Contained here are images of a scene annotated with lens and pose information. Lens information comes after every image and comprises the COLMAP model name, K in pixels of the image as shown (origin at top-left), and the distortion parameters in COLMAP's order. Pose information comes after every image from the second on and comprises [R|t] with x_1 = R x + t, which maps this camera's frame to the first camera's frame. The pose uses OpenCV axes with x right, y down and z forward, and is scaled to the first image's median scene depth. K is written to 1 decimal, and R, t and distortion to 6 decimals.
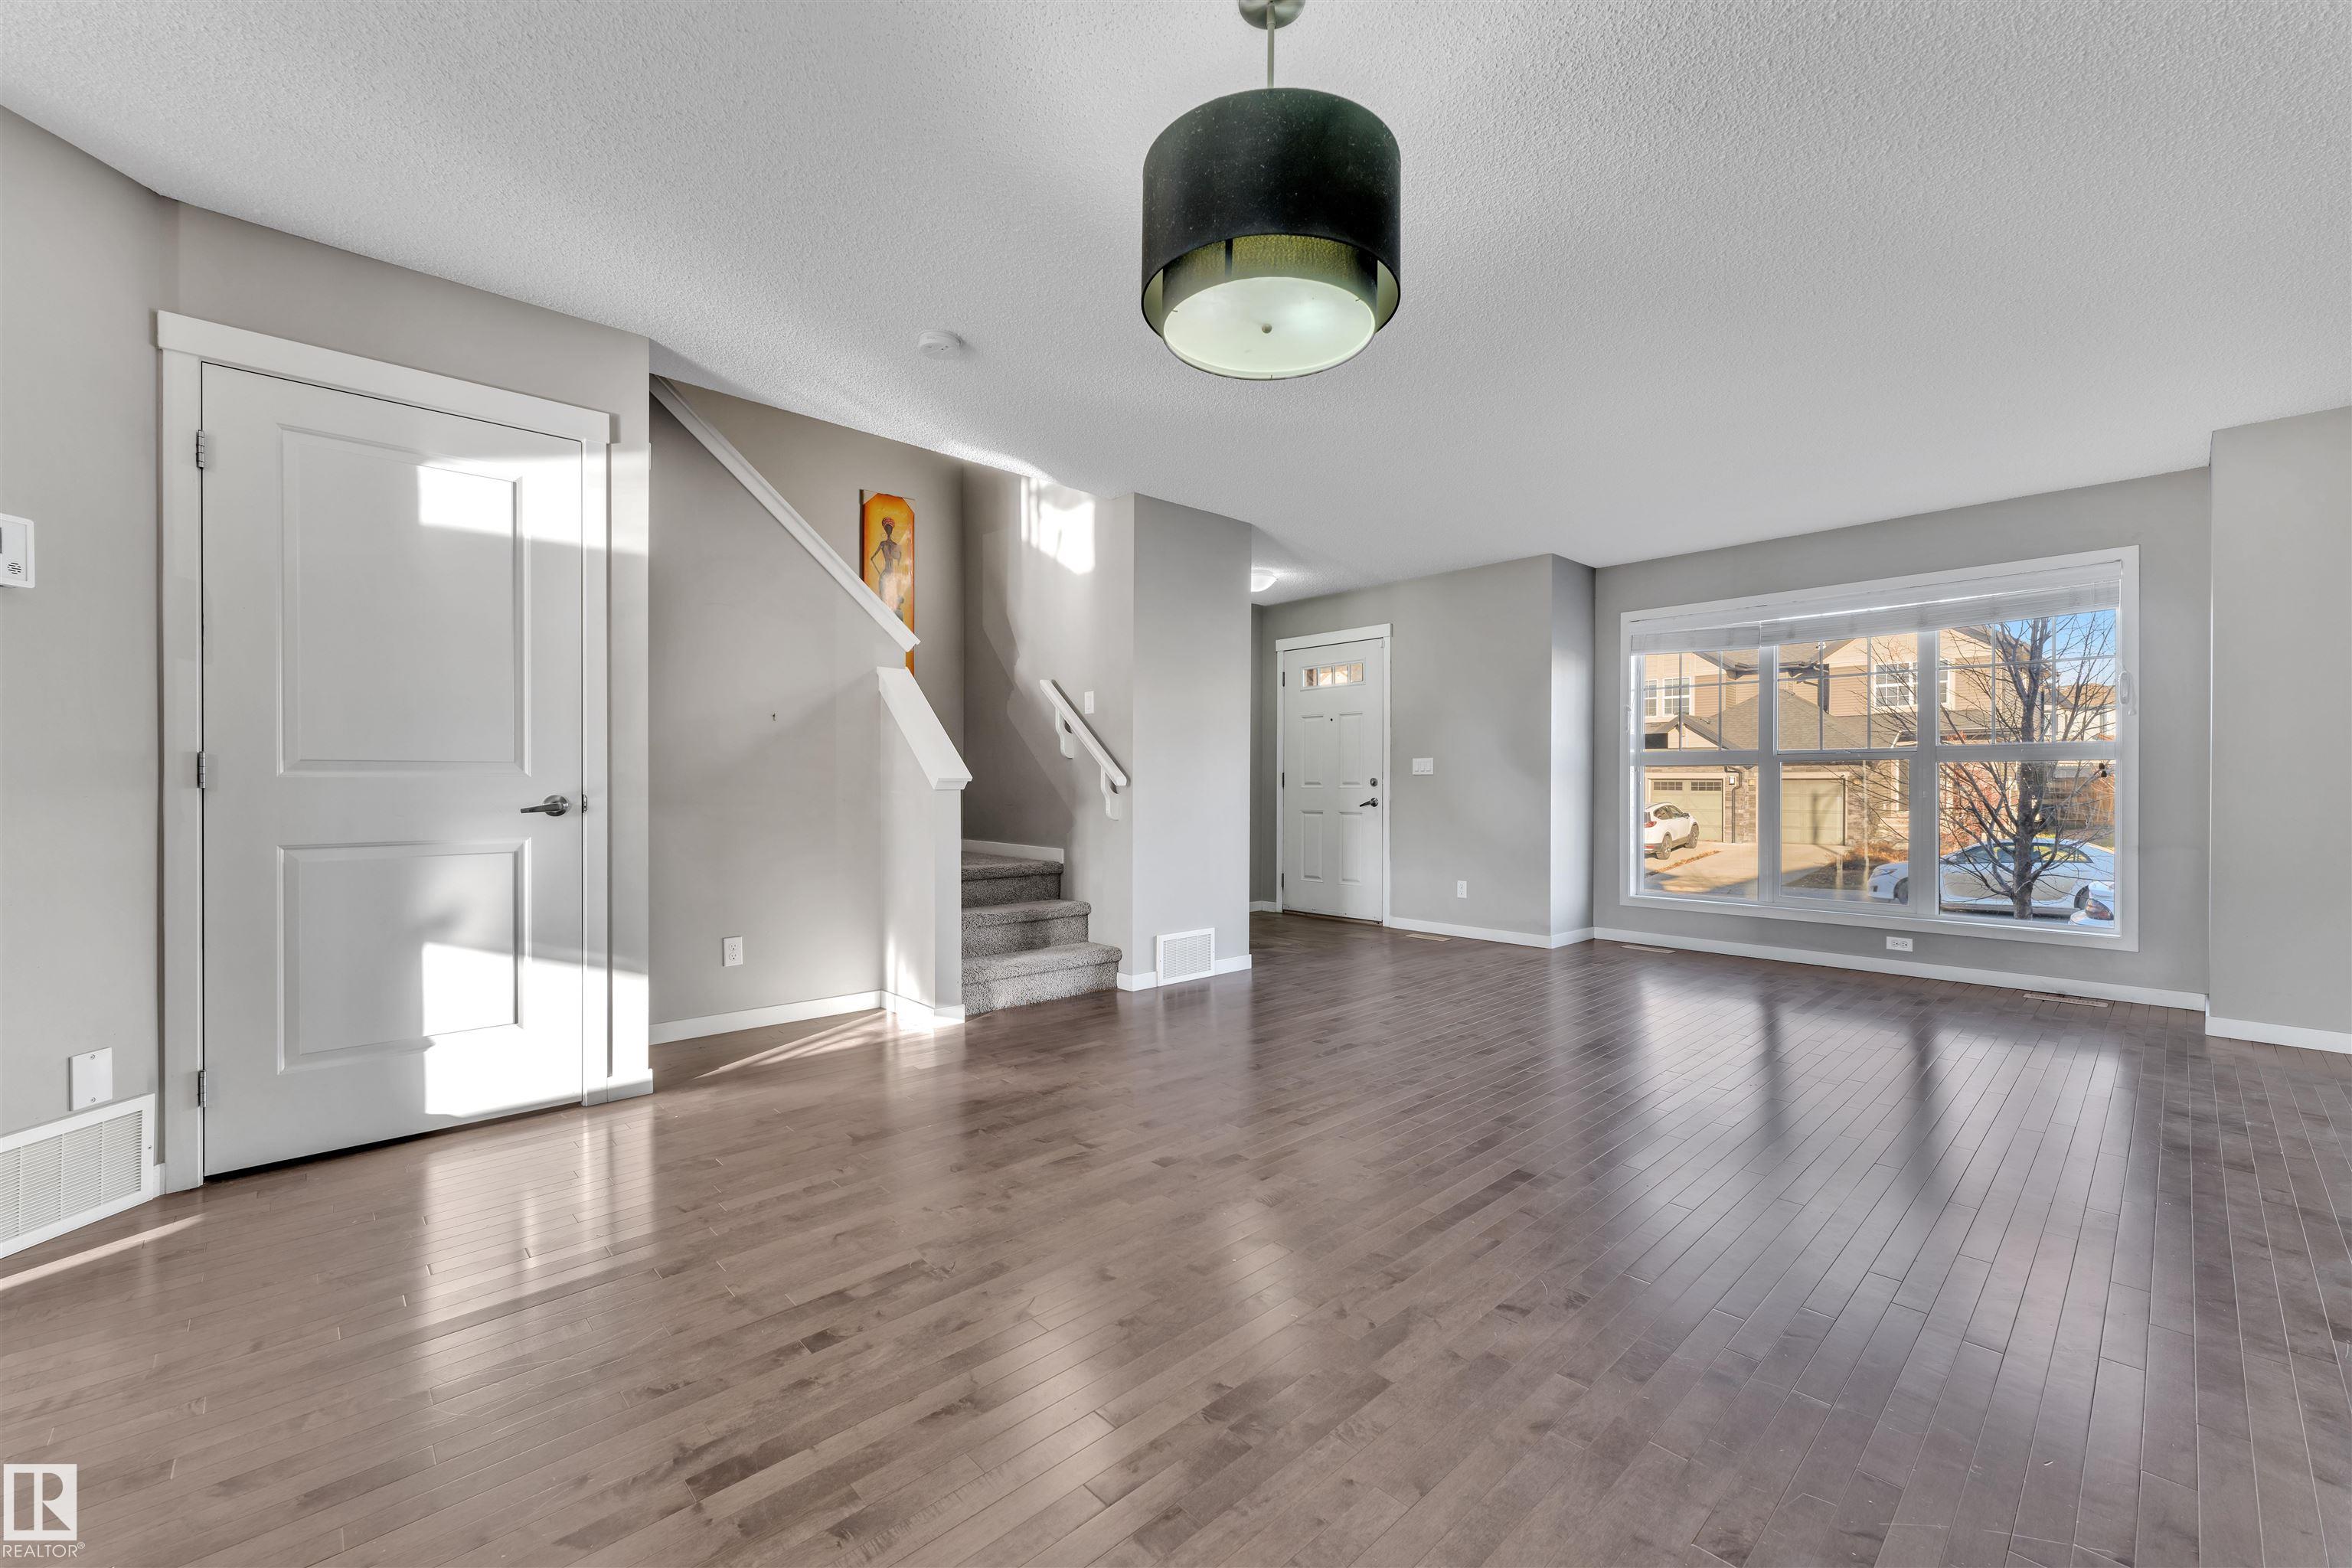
lens RADIAL K [[940.8, 0, 1173.3], [0, 940.8, 788.3], [0, 0, 1]] dist [0.001450, -0.000305]
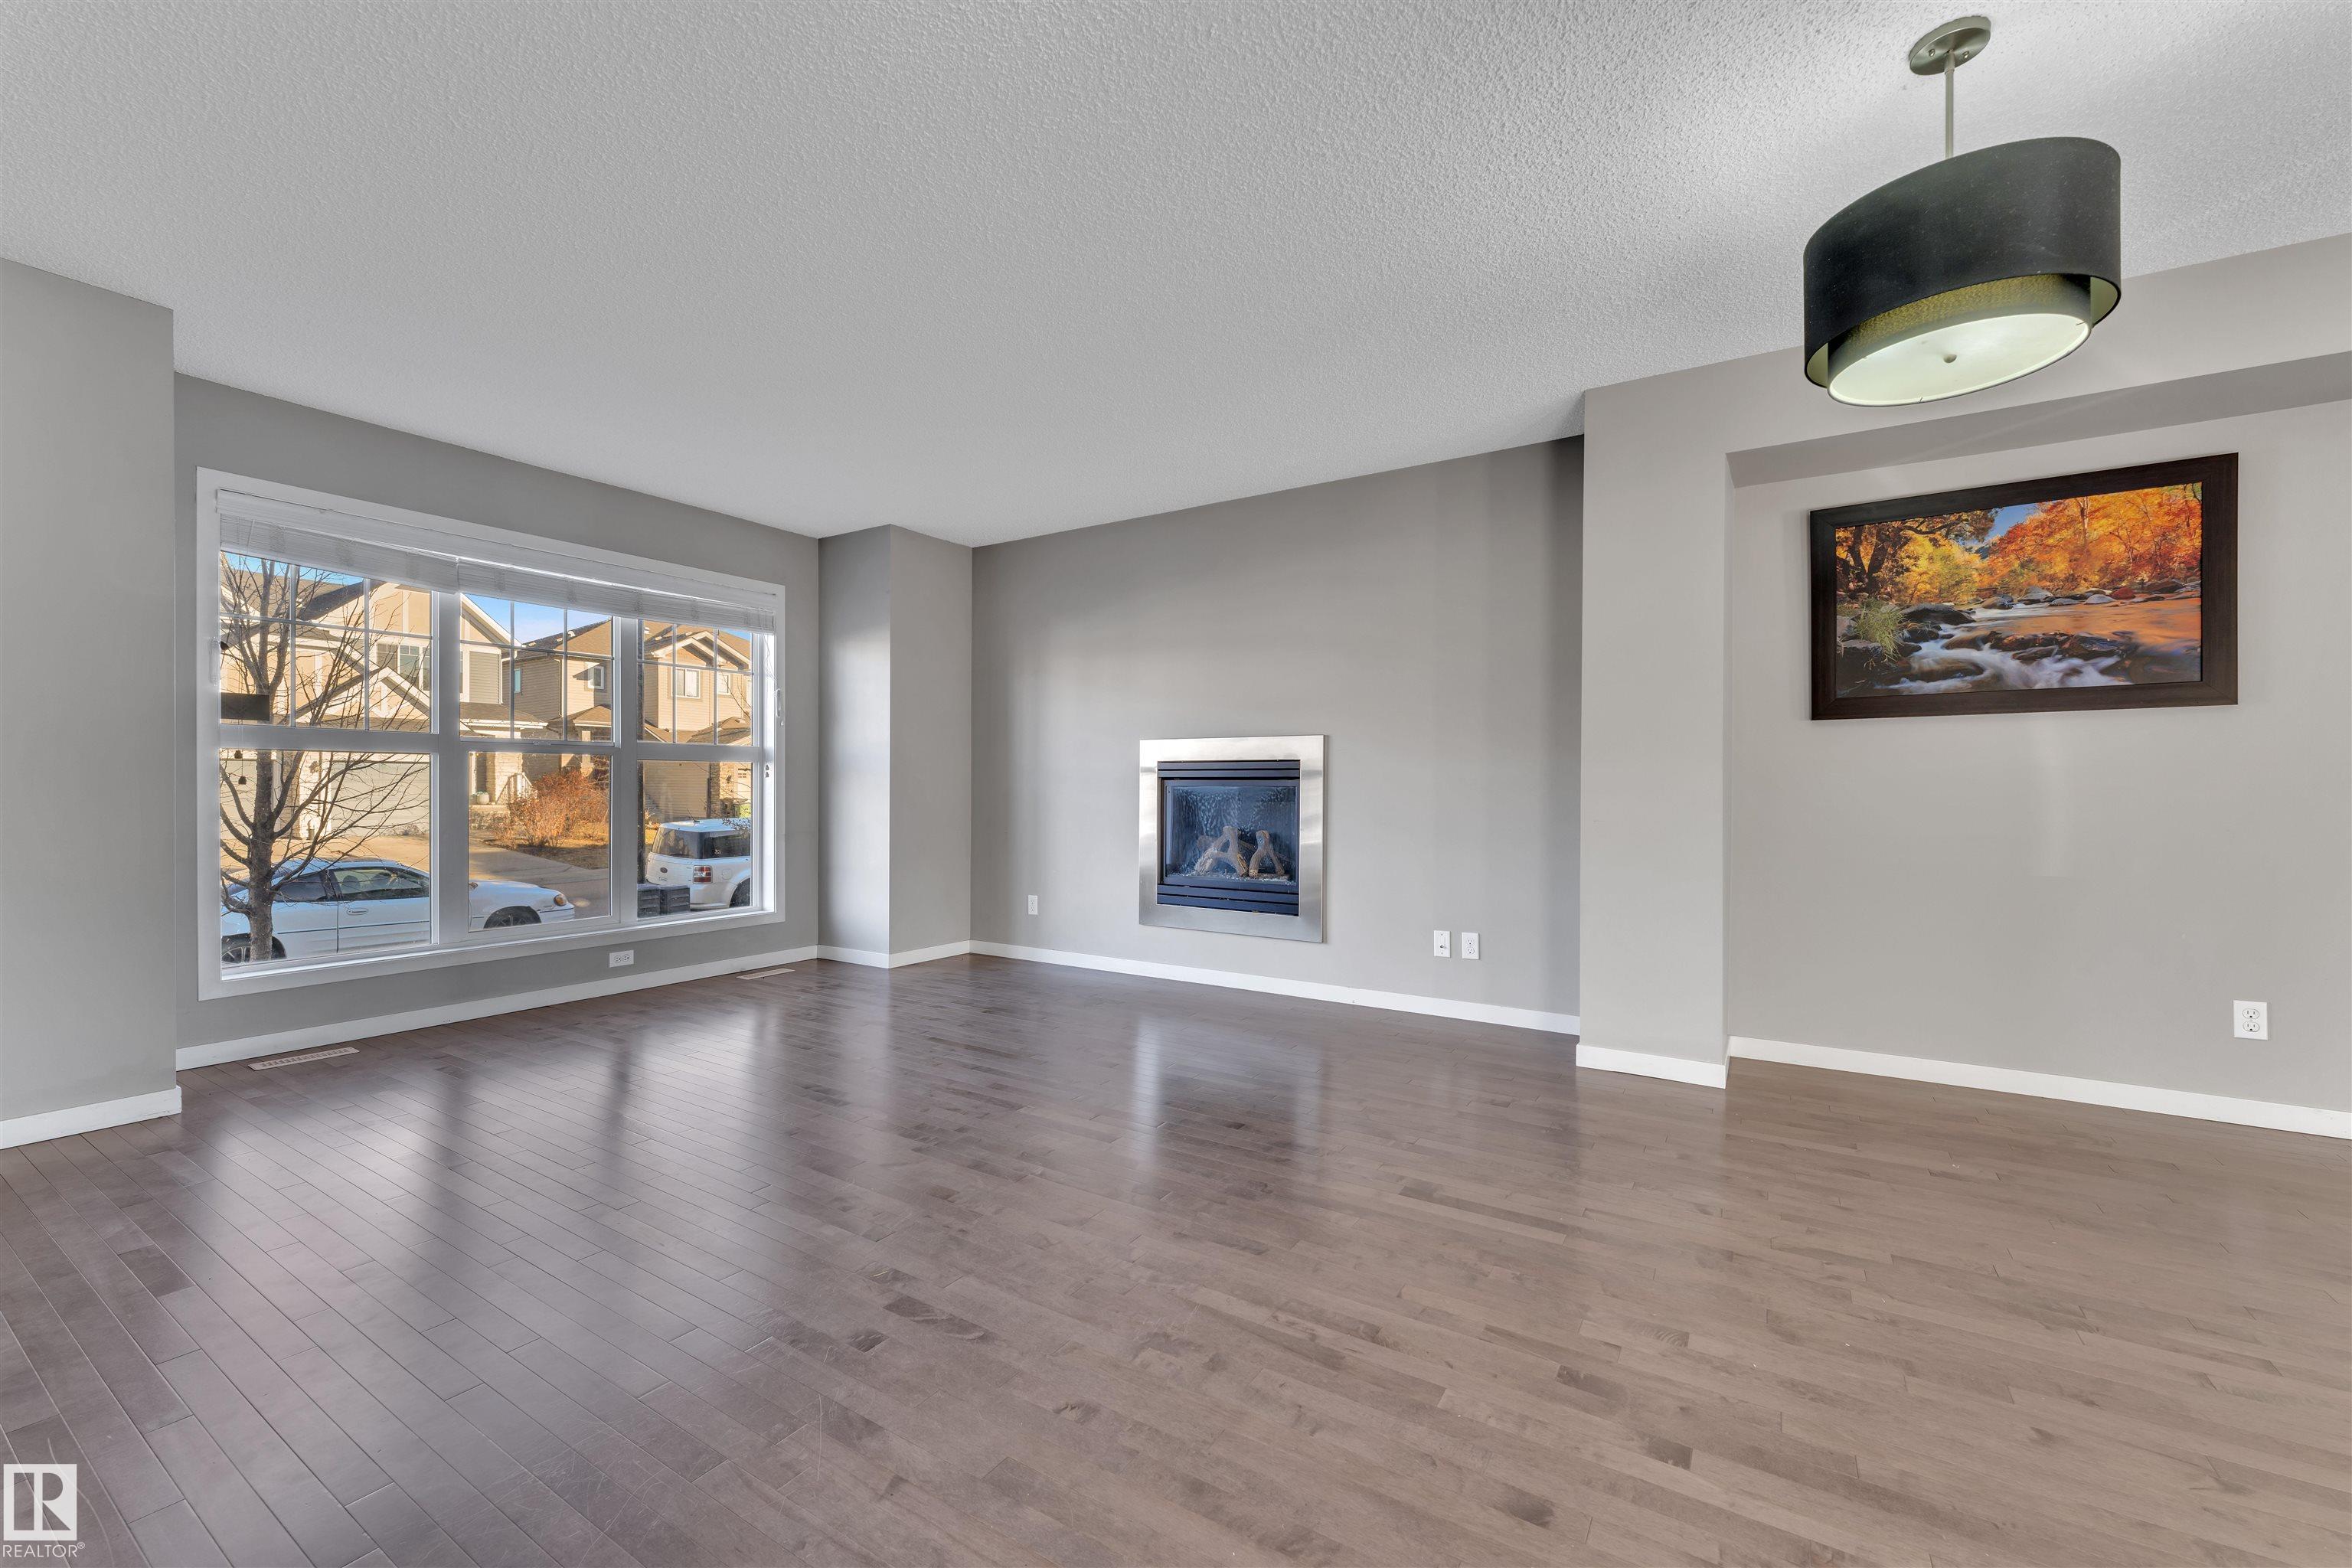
lens RADIAL K [[940.8, 0, 1173.3], [0, 940.8, 788.3], [0, 0, 1]] dist [0.001450, -0.000305]
pose [[-0.249232, -0.004035, 0.968435, -0.258168], [-0.002052, 0.999991, 0.003638, -0.003191], [-0.968442, -0.001081, -0.249238, 0.764707]]
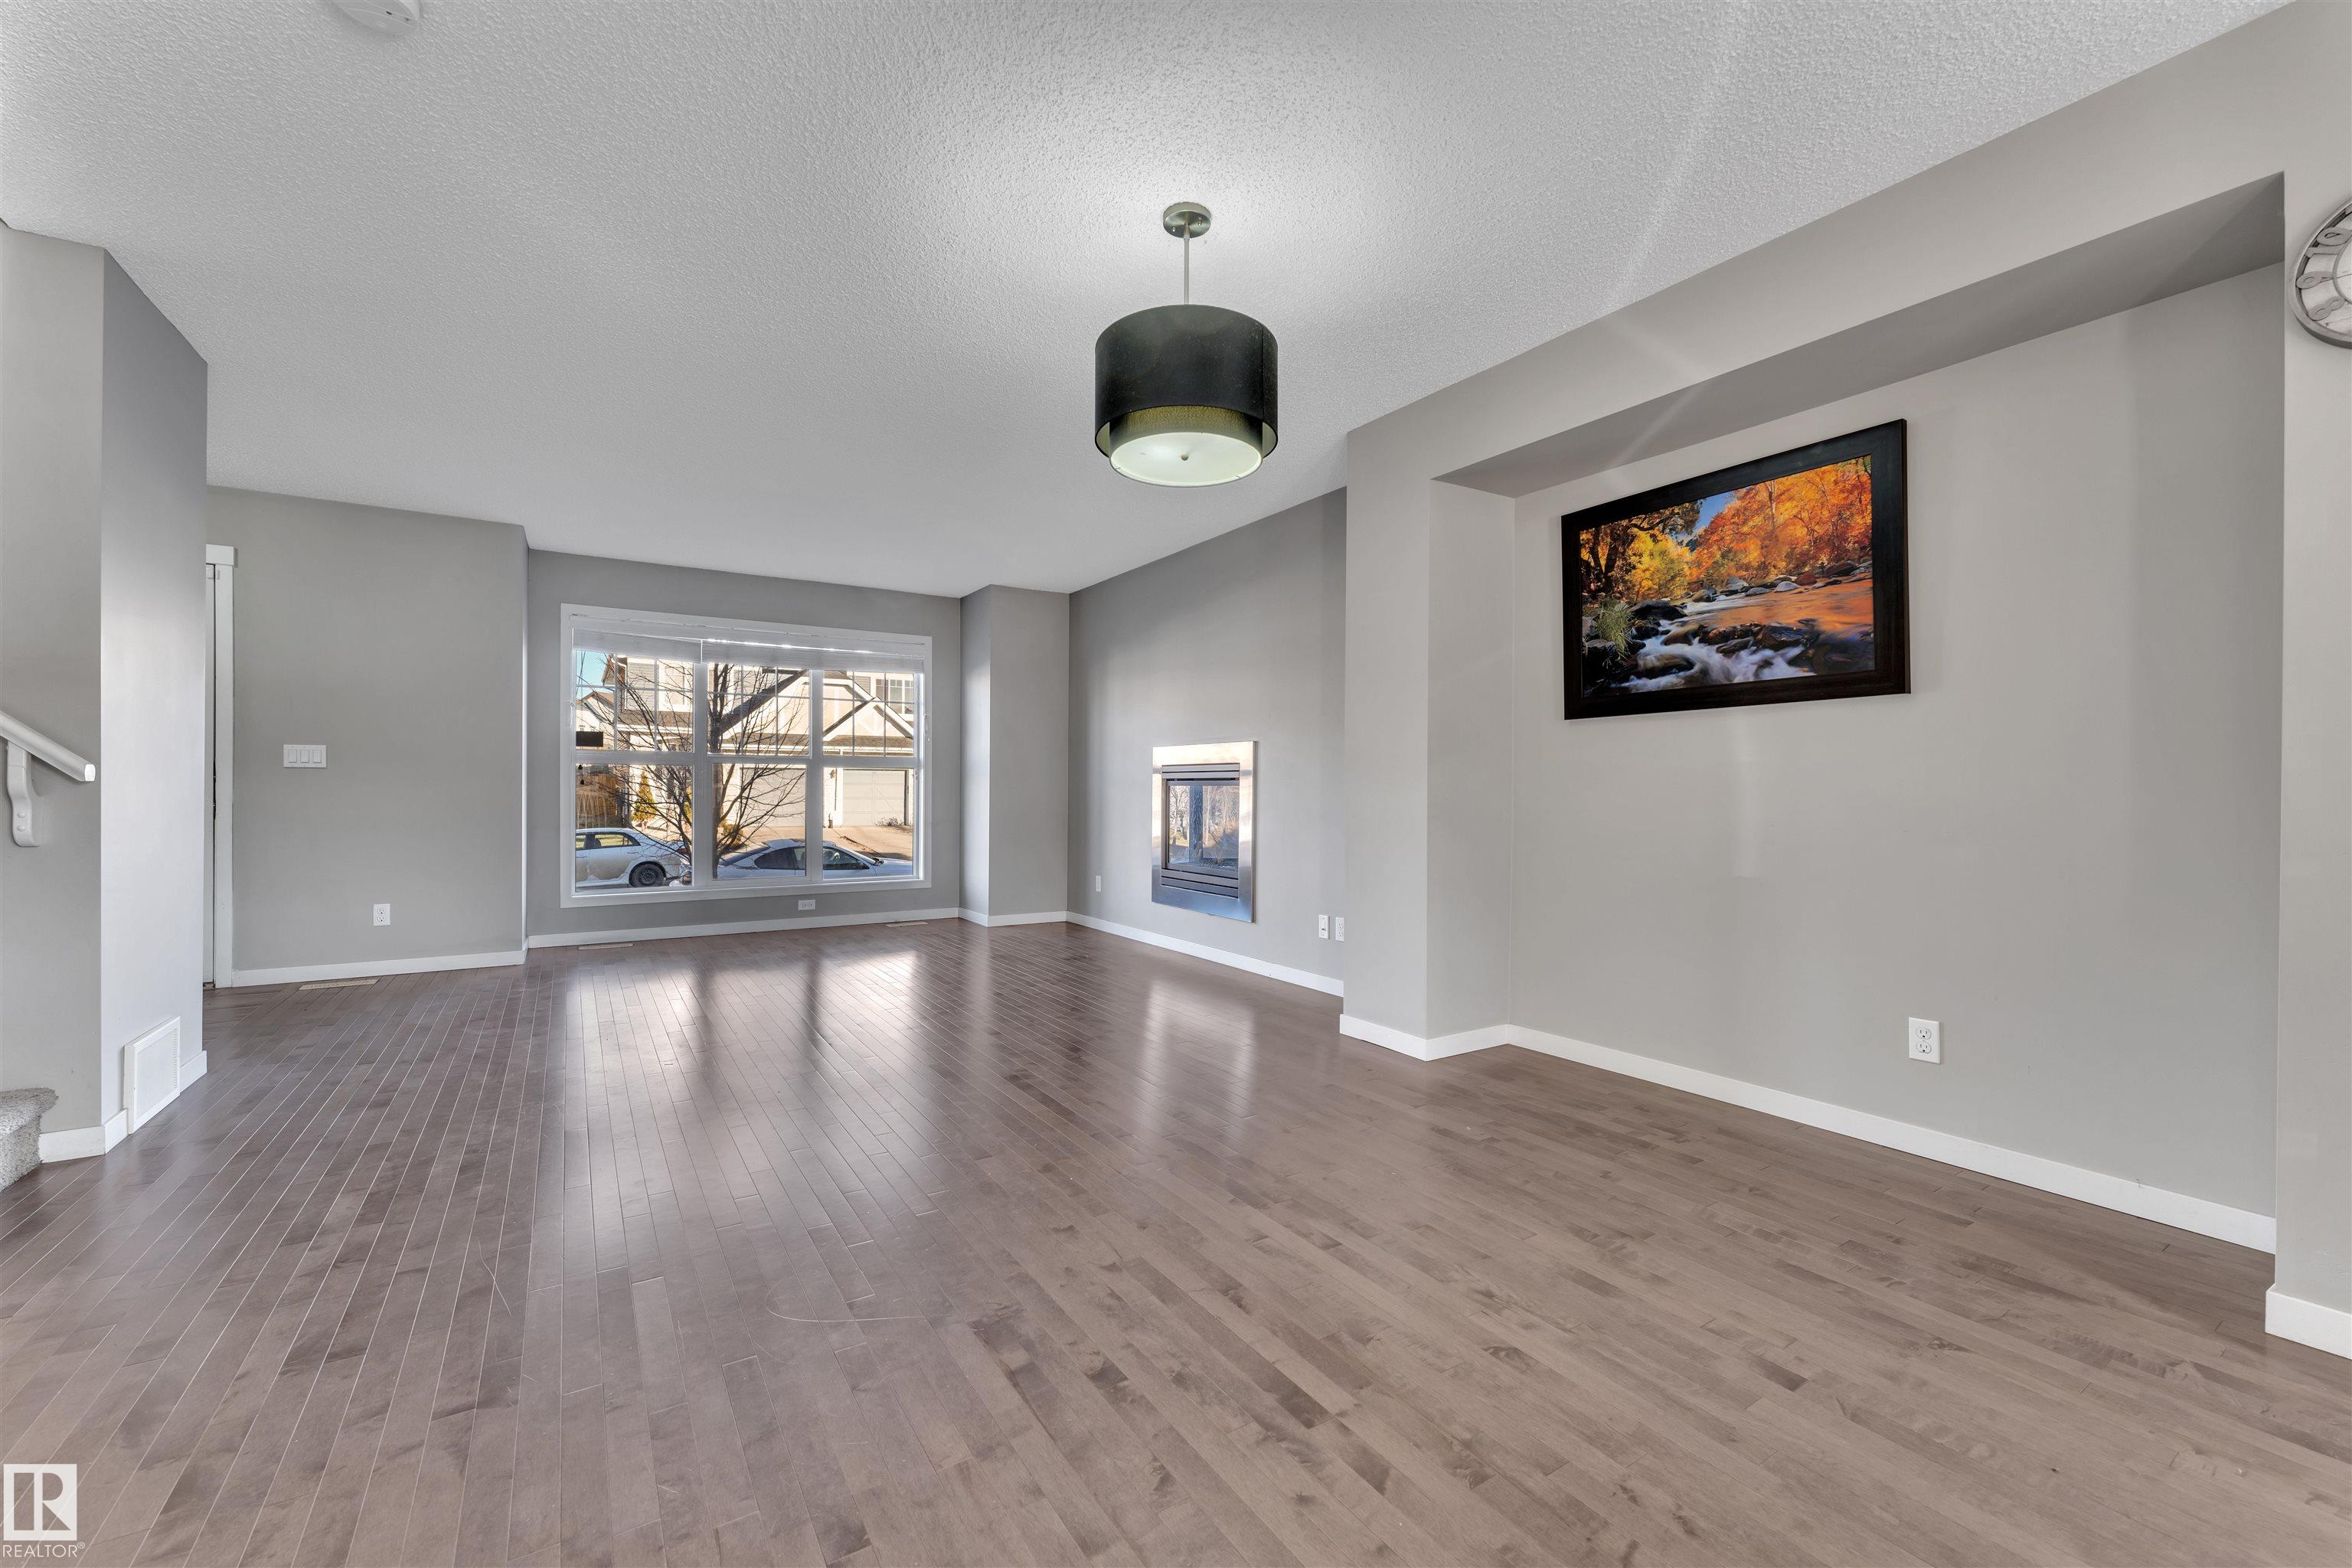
lens RADIAL K [[940.8, 0, 1173.3], [0, 940.8, 788.3], [0, 0, 1]] dist [0.001450, -0.000305]
pose [[0.181243, -0.001211, 0.983438, -0.464050], [-0.001548, 0.999998, 0.001517, -0.000538], [-0.983437, -0.001797, 0.181241, 0.276254]]
